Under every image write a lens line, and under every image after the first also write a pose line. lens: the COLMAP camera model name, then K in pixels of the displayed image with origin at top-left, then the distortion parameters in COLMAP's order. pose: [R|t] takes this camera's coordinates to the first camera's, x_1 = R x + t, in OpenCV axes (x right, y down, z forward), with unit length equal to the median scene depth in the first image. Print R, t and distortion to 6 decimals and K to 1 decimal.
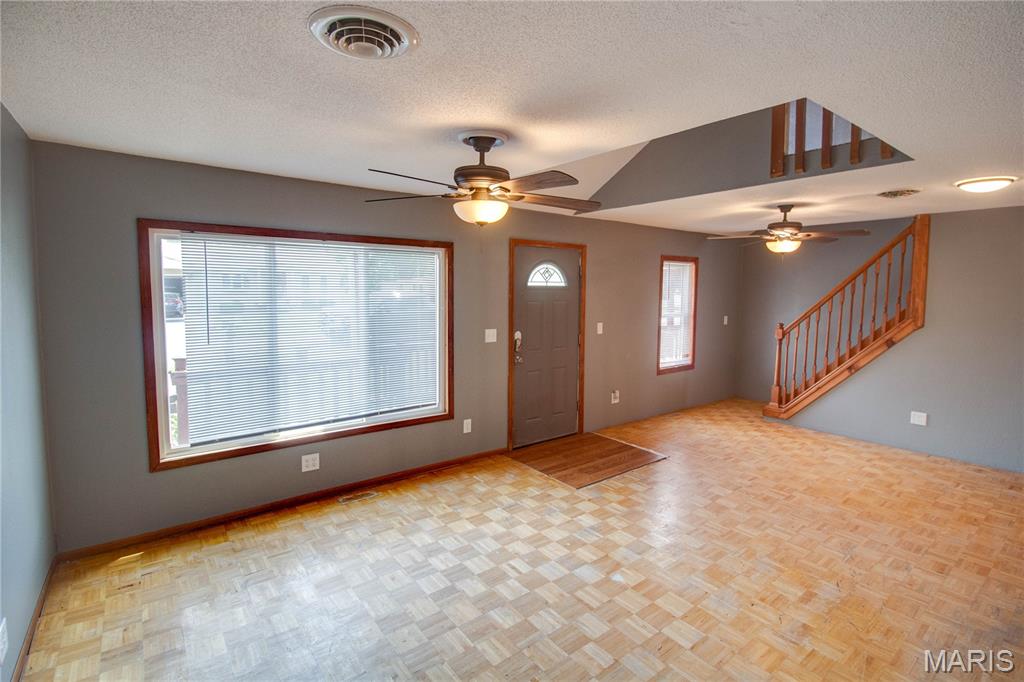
lens RADIAL K [[505.2, 0, 515.9], [0, 505.2, 328.8], [0, 0, 1]] dist [0.000020, -0.011591]
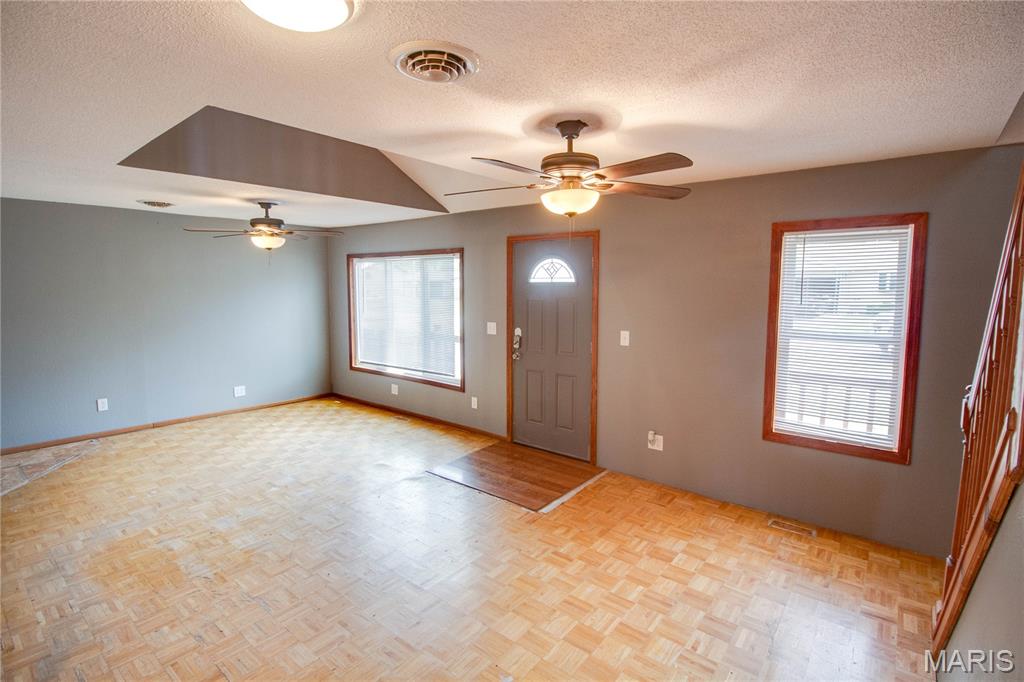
lens RADIAL K [[500.7, 0, 509.0], [0, 500.7, 329.3], [0, 0, 1]] dist [-0.001382, -0.000391]
pose [[0.195724, 0.080854, -0.977320, 0.973642], [-0.078994, 0.994657, 0.066469, -0.056828], [0.977472, 0.064193, 0.201065, 0.779311]]
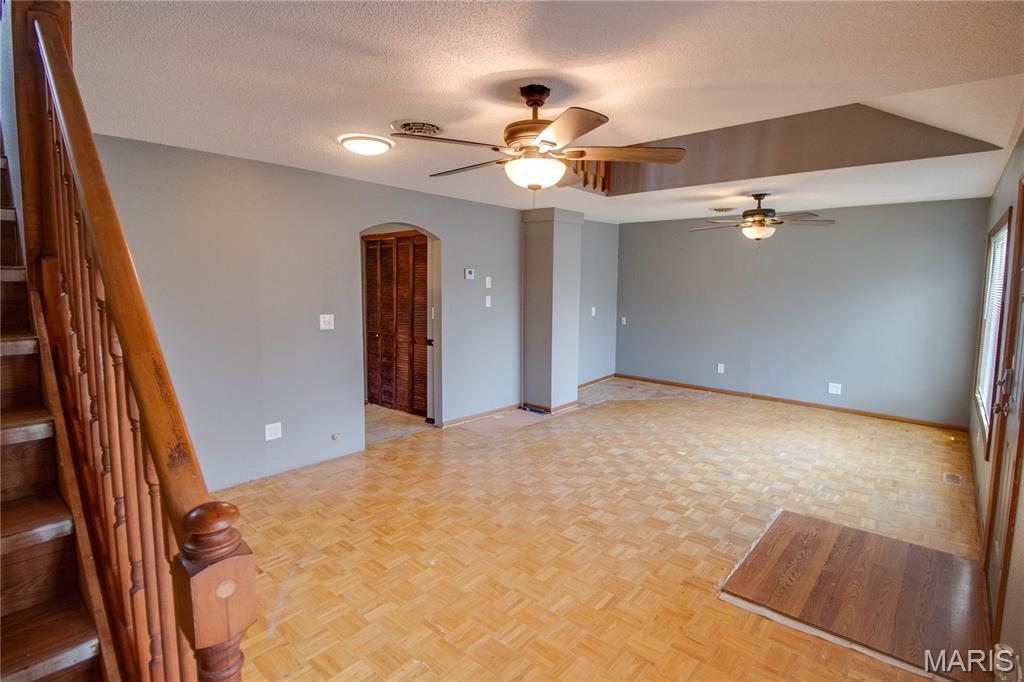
lens RADIAL K [[505.2, 0, 515.9], [0, 505.2, 328.8], [0, 0, 1]] dist [0.000020, -0.011591]
pose [[-0.985048, -0.002263, -0.172266, 0.586964], [-0.033088, 0.983784, 0.176279, -0.094336], [0.169073, 0.179343, -0.969149, 1.394822]]
